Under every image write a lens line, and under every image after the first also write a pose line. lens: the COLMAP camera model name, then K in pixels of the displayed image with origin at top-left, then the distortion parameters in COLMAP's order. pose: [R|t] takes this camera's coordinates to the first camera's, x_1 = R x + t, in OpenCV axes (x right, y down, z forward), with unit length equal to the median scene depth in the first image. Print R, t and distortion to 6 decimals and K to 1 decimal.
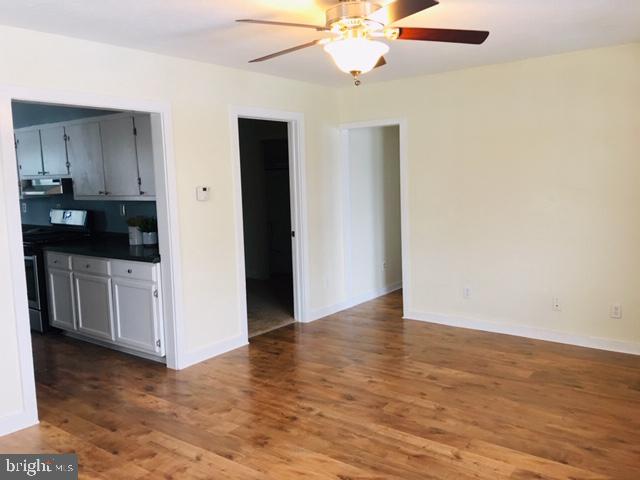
lens RADIAL K [[541.3, 0, 313.1], [0, 541.3, 257.8], [0, 0, 1]] dist [0.101907, -0.135847]
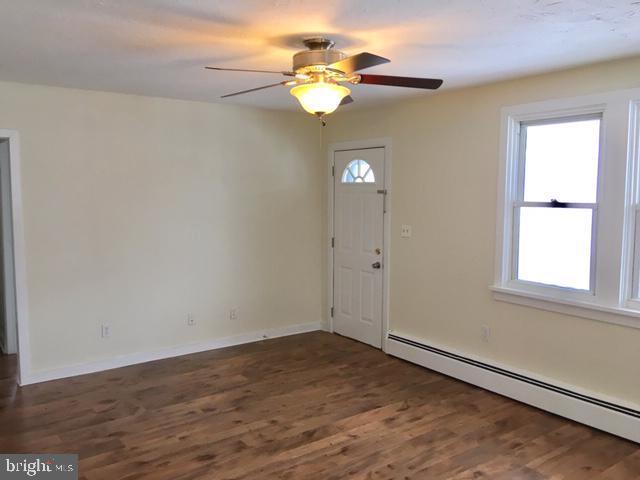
lens RADIAL K [[541.3, 0, 319.0], [0, 541.3, 237.2], [0, 0, 1]] dist [0.101907, -0.135847]
pose [[0.263592, -0.051680, 0.963249, -0.757065], [0.129174, 0.991461, 0.017846, -0.095401], [-0.955946, 0.119722, 0.268017, 0.559019]]
